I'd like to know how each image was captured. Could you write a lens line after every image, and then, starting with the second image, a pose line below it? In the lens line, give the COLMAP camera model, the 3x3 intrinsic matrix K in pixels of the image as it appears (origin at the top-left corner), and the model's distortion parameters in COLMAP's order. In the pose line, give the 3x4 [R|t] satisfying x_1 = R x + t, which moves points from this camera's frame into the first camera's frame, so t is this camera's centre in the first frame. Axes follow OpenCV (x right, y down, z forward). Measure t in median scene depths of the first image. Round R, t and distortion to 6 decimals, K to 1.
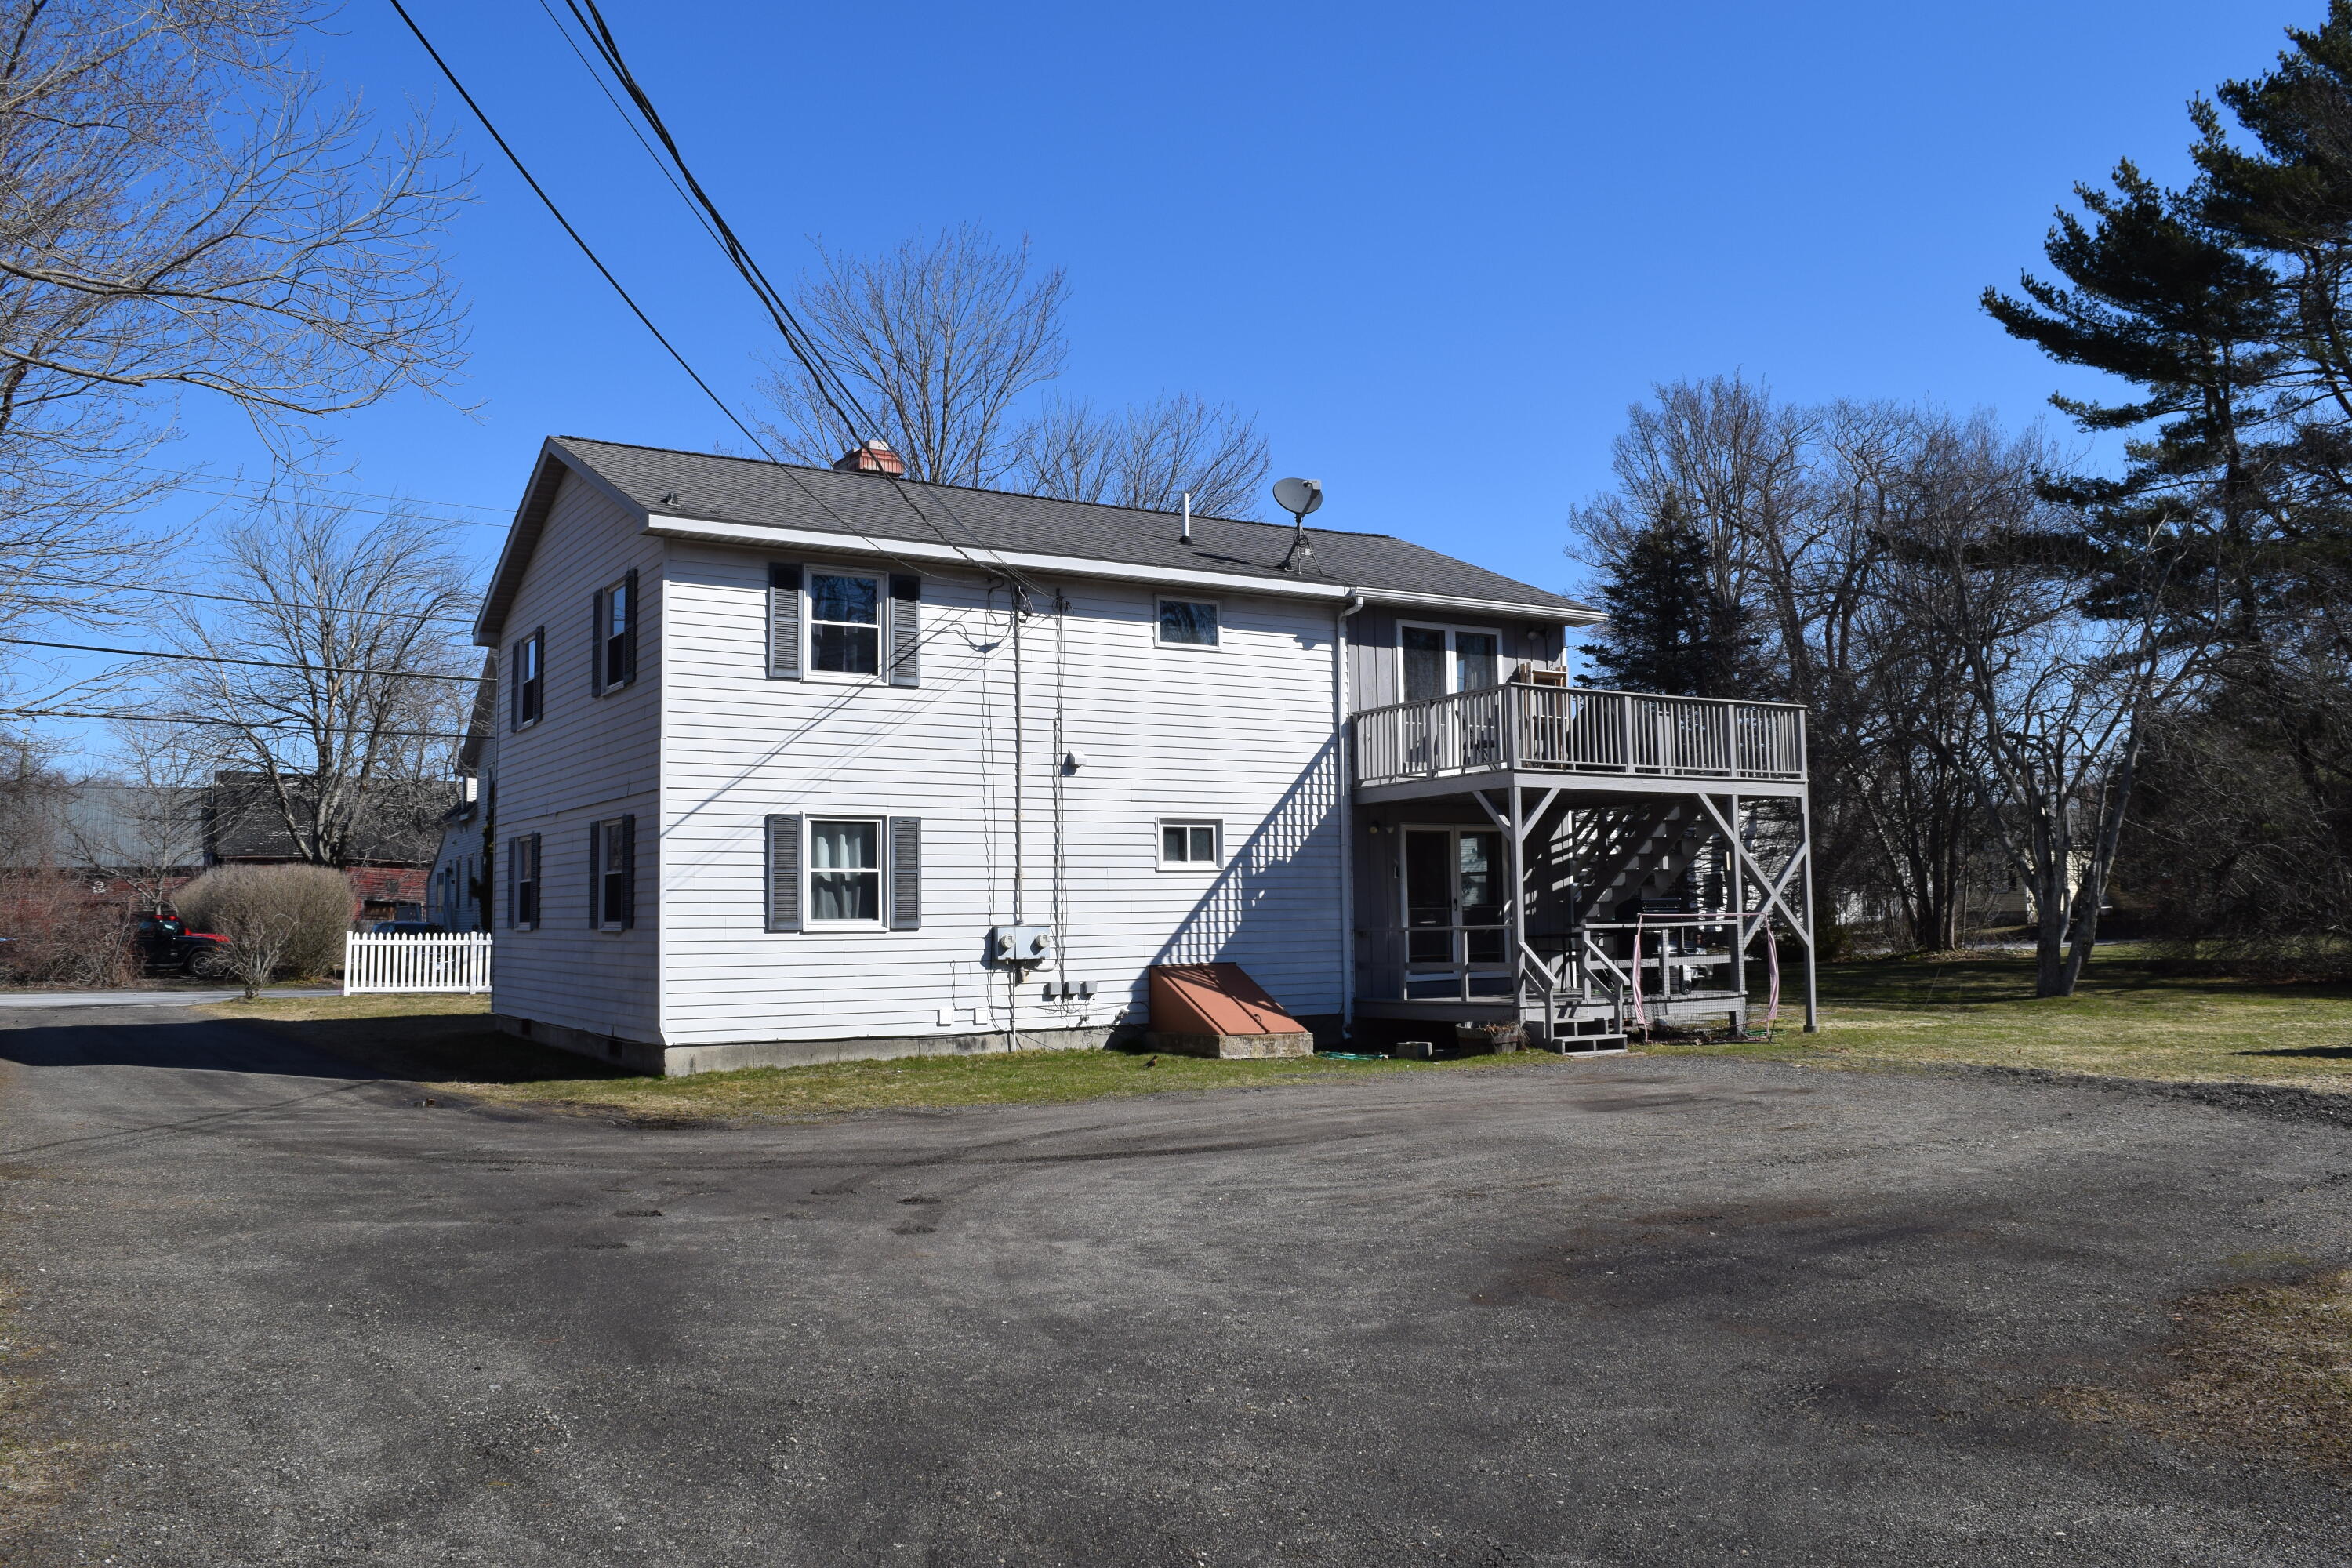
lens RADIAL K [[1849.4, 0, 1172.1], [0, 1849.4, 797.0], [0, 0, 1]] dist [-0.093262, 0.016057]
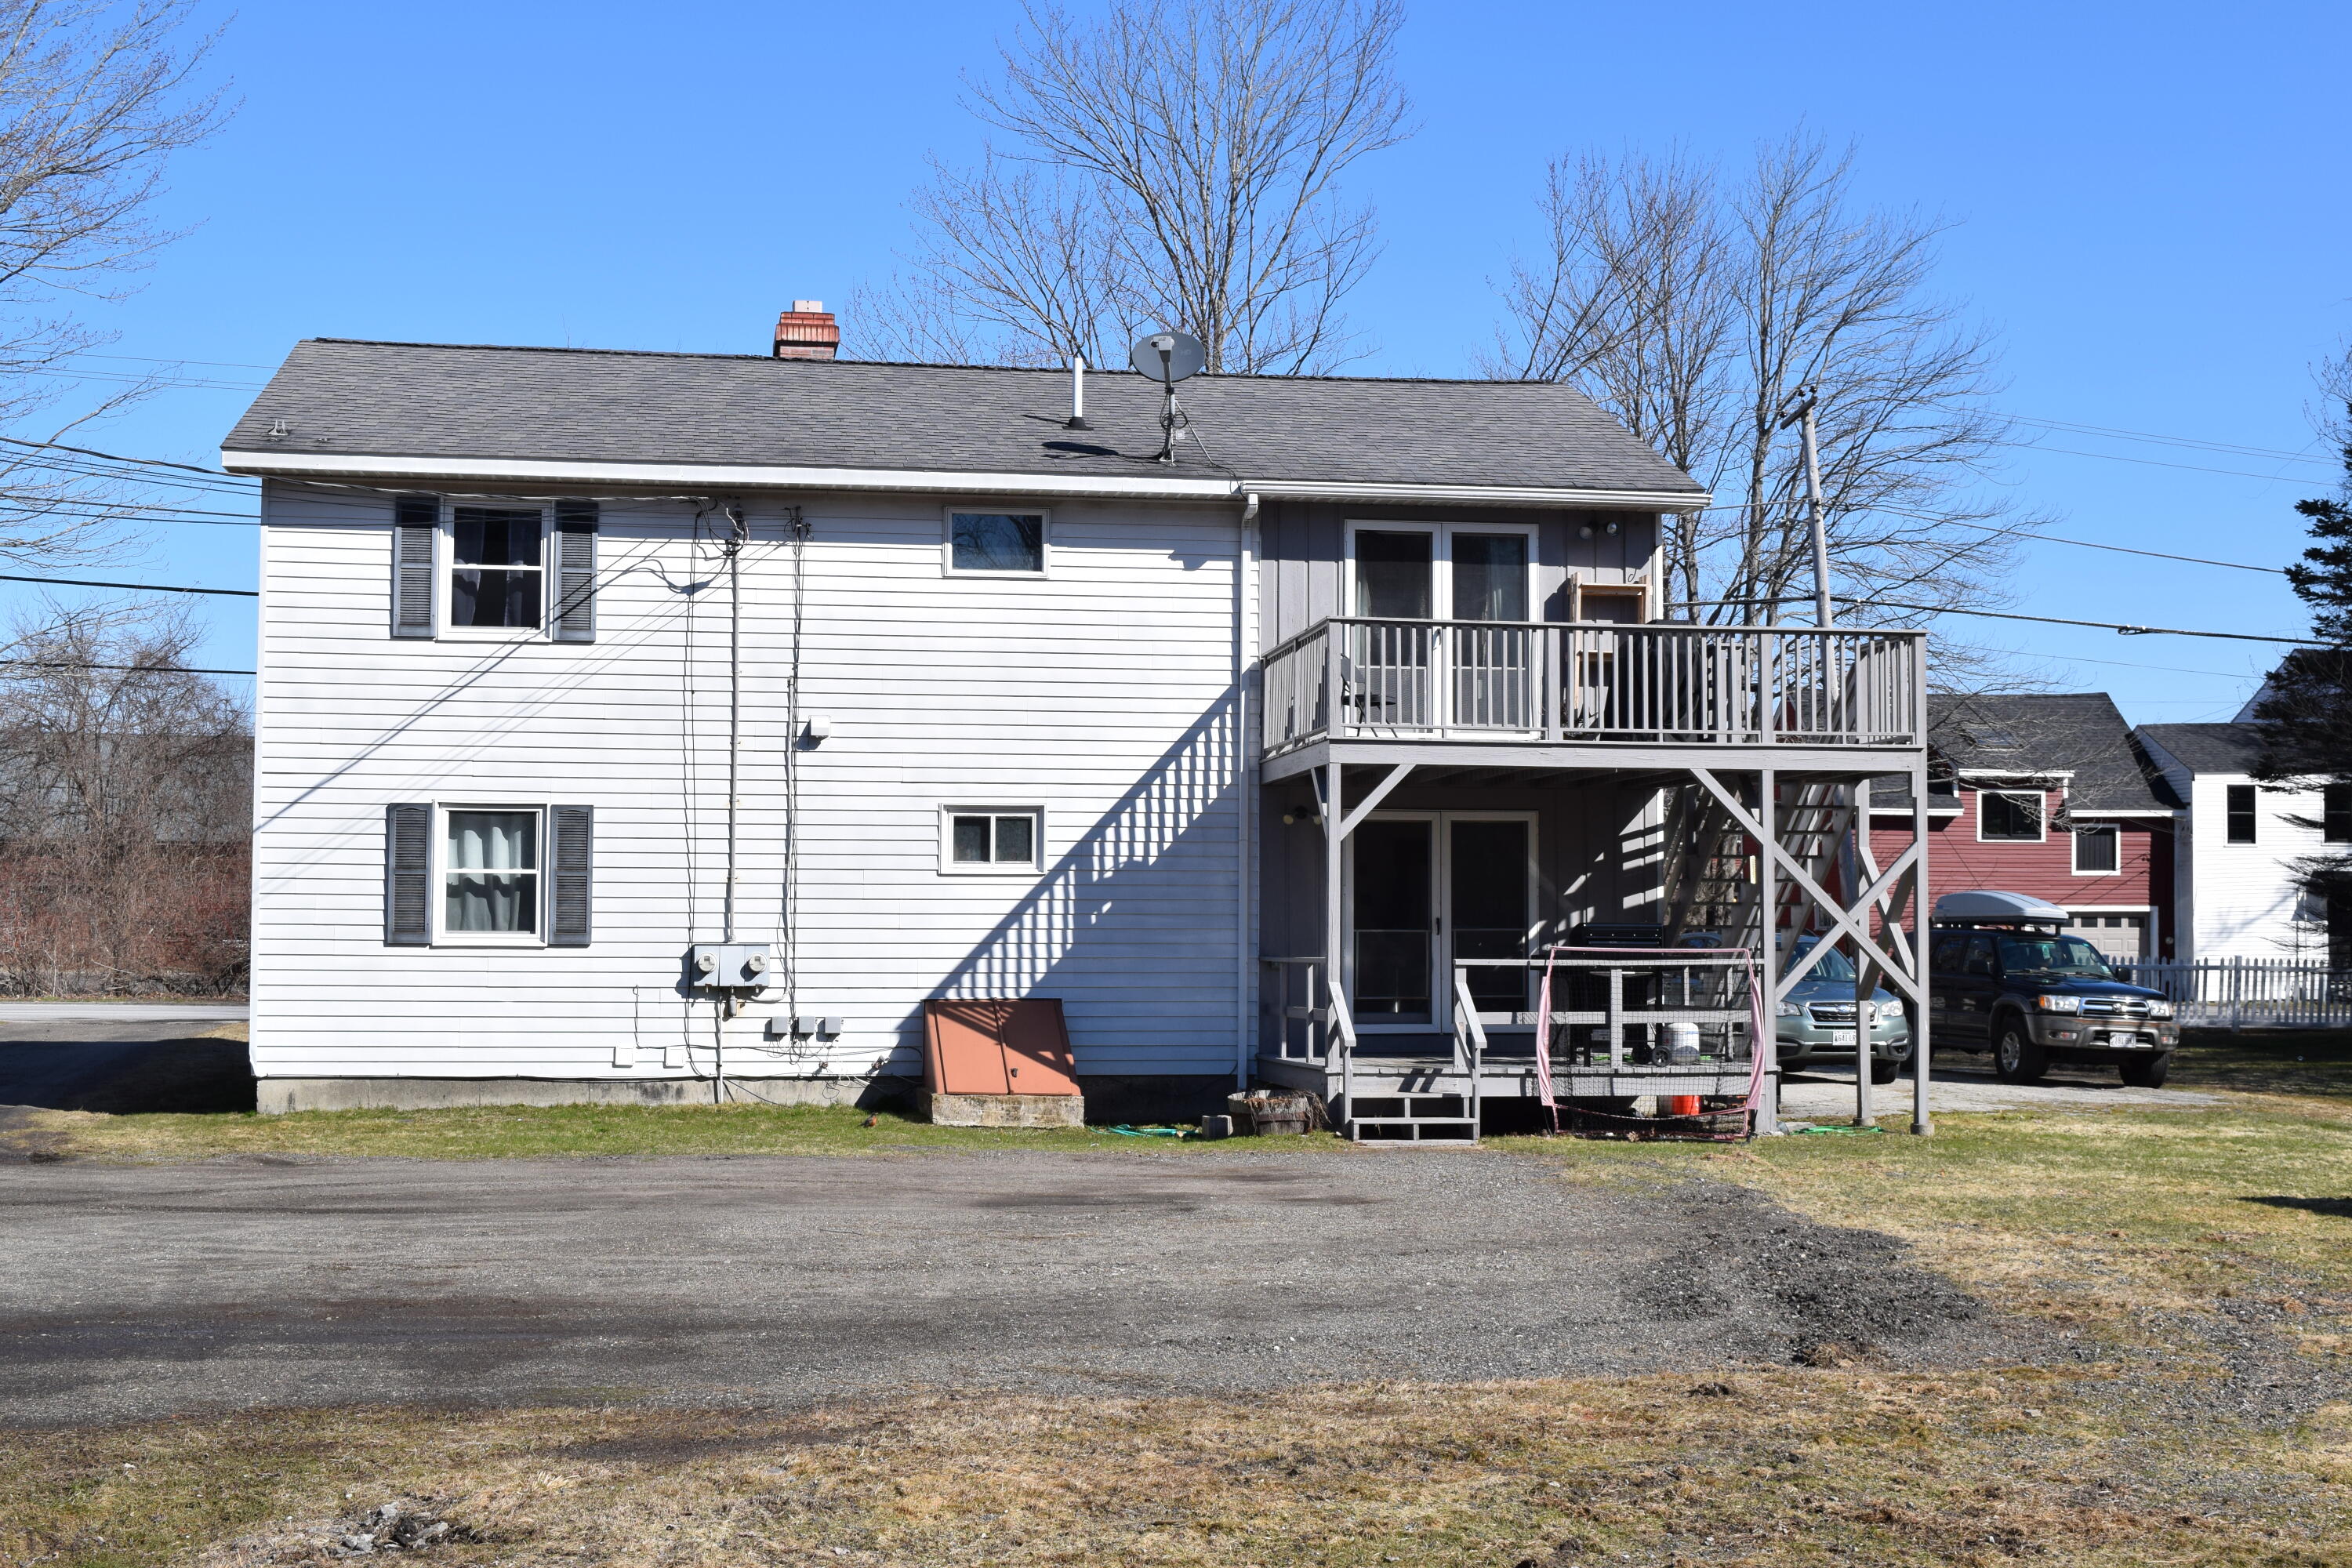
lens RADIAL K [[2888.0, 0, 1183.3], [0, 2888.0, 792.3], [0, 0, 1]] dist [-0.047147, 0.000000]
pose [[0.922002, 0.000570, -0.387184, 0.561550], [0.007840, 0.999766, 0.020142, -0.017286], [0.387105, -0.021606, 0.921783, -0.049659]]
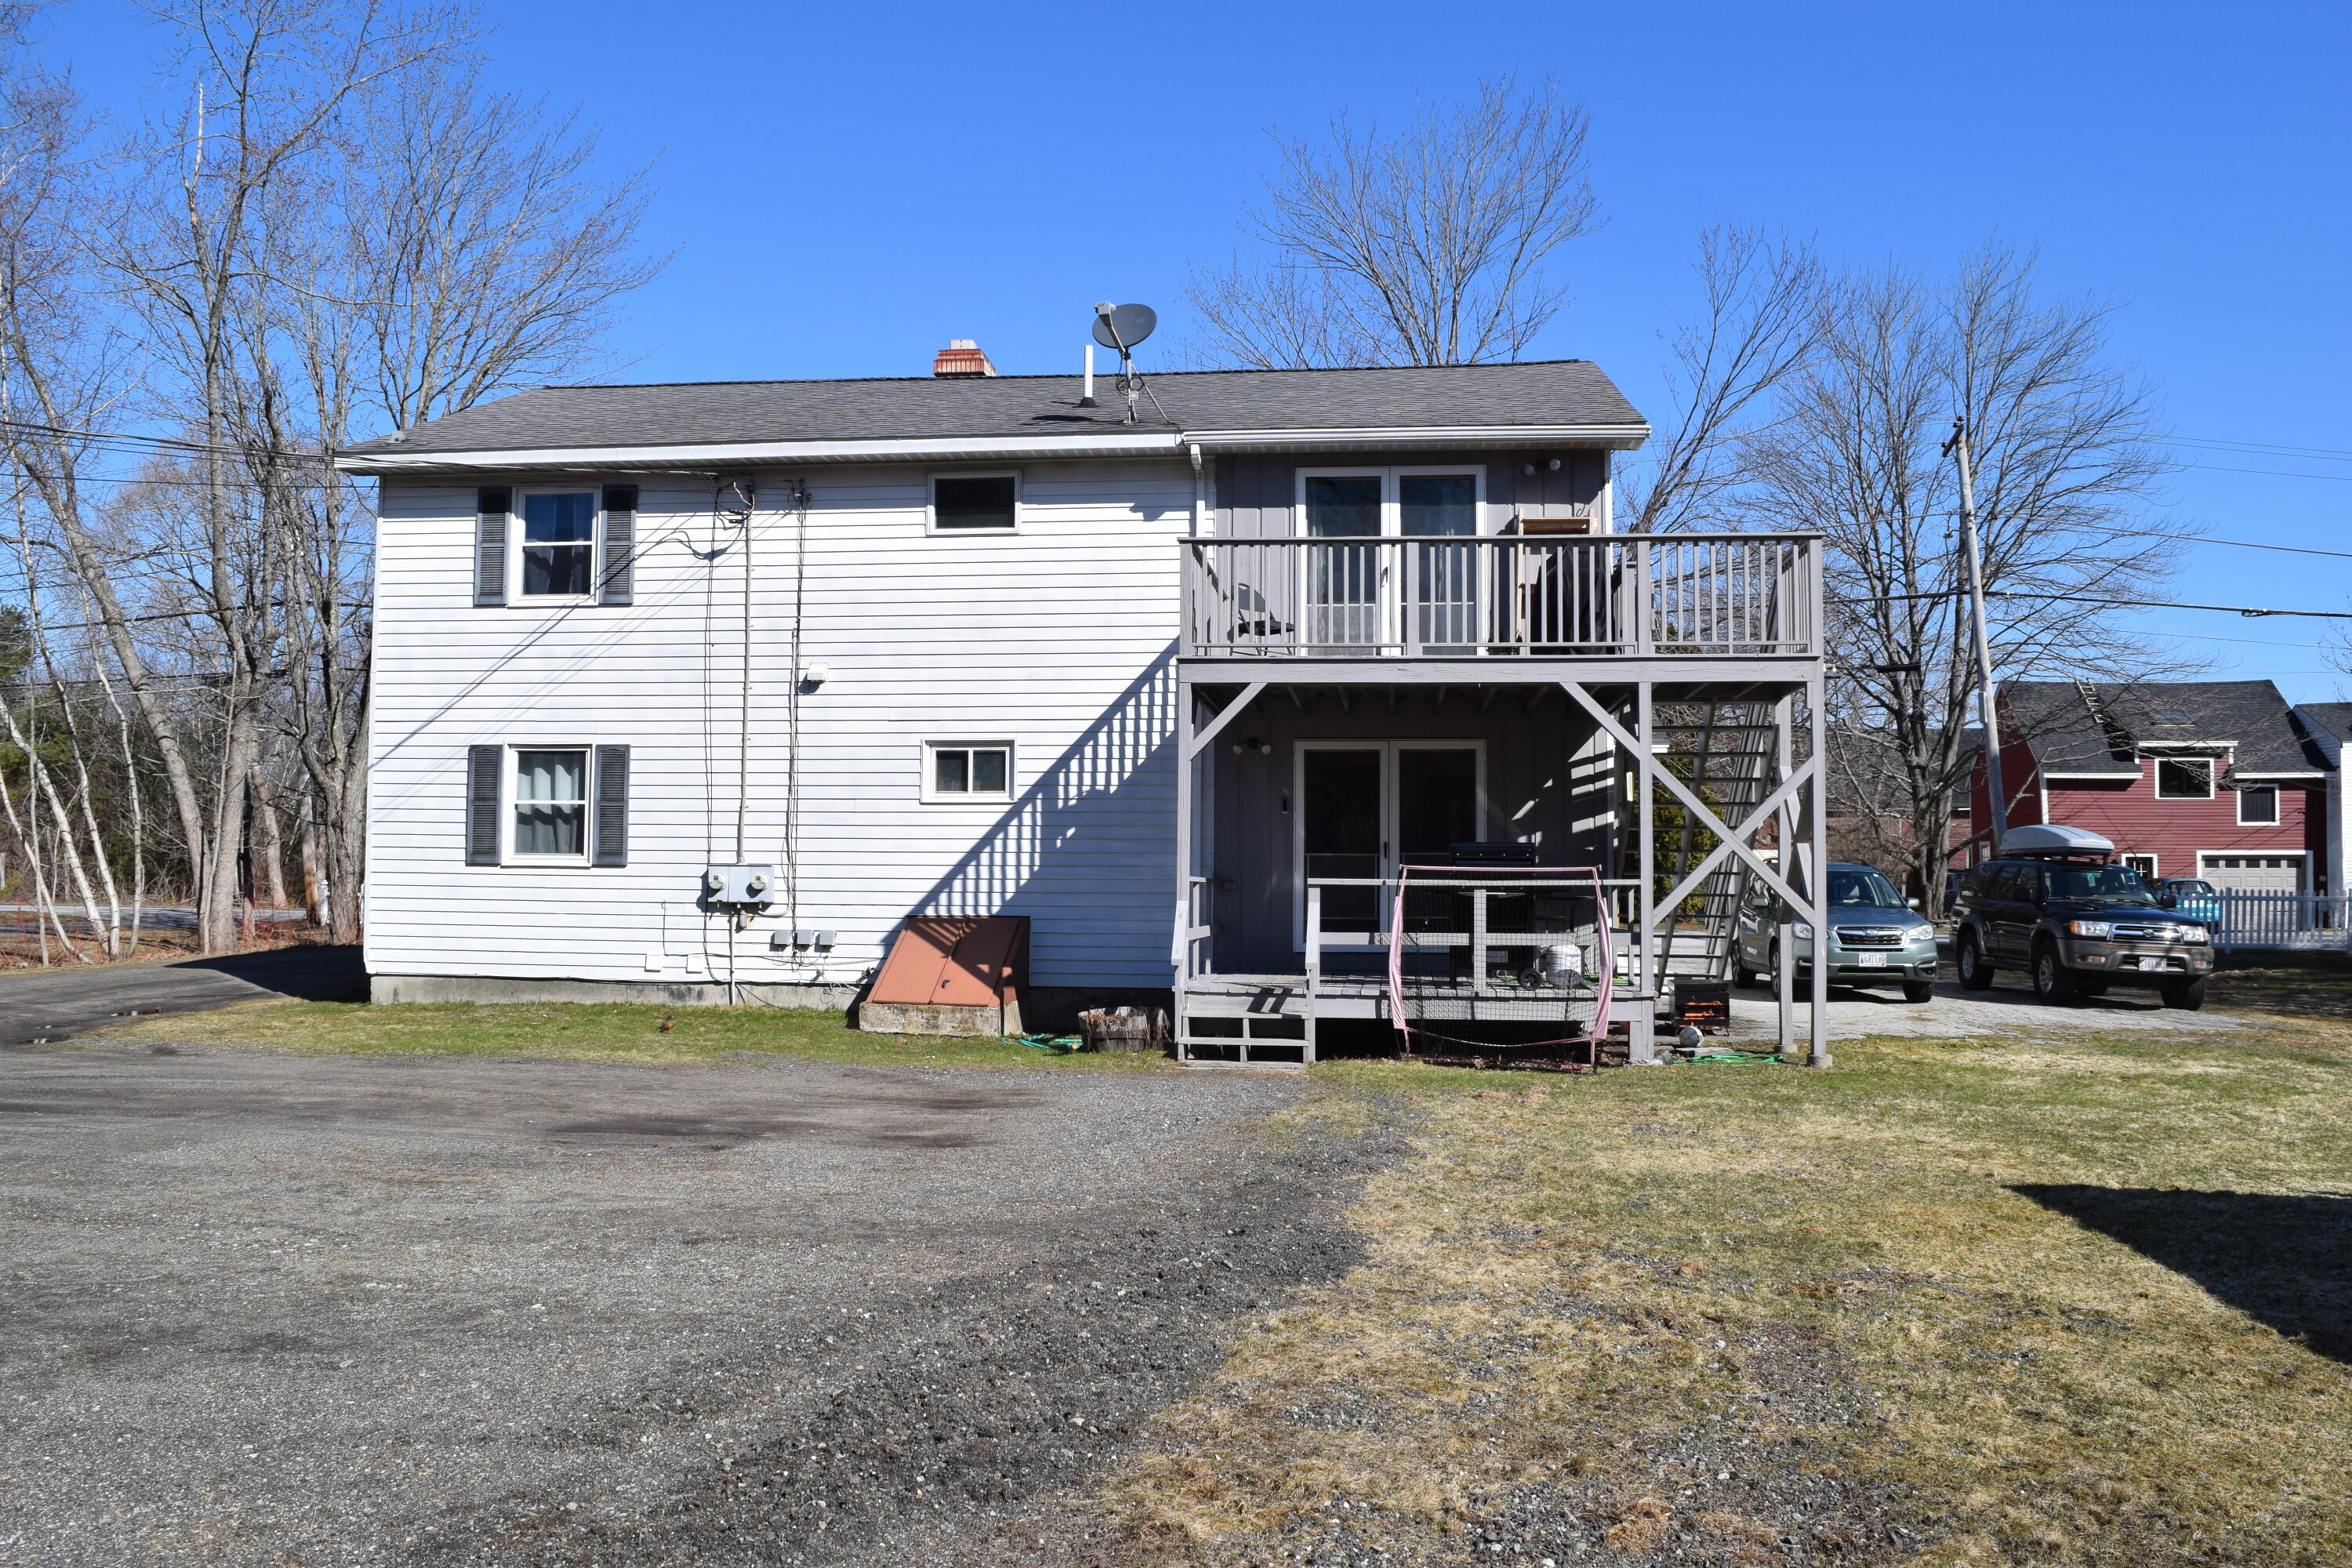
lens RADIAL K [[1849.4, 0, 1182.8], [0, 1849.4, 781.6], [0, 0, 1]] dist [-0.093262, 0.016057]
pose [[0.784784, -0.010891, -0.619673, 0.626466], [0.022997, 0.999669, 0.011556, 0.024171], [0.619342, -0.023320, 0.784775, 0.434346]]
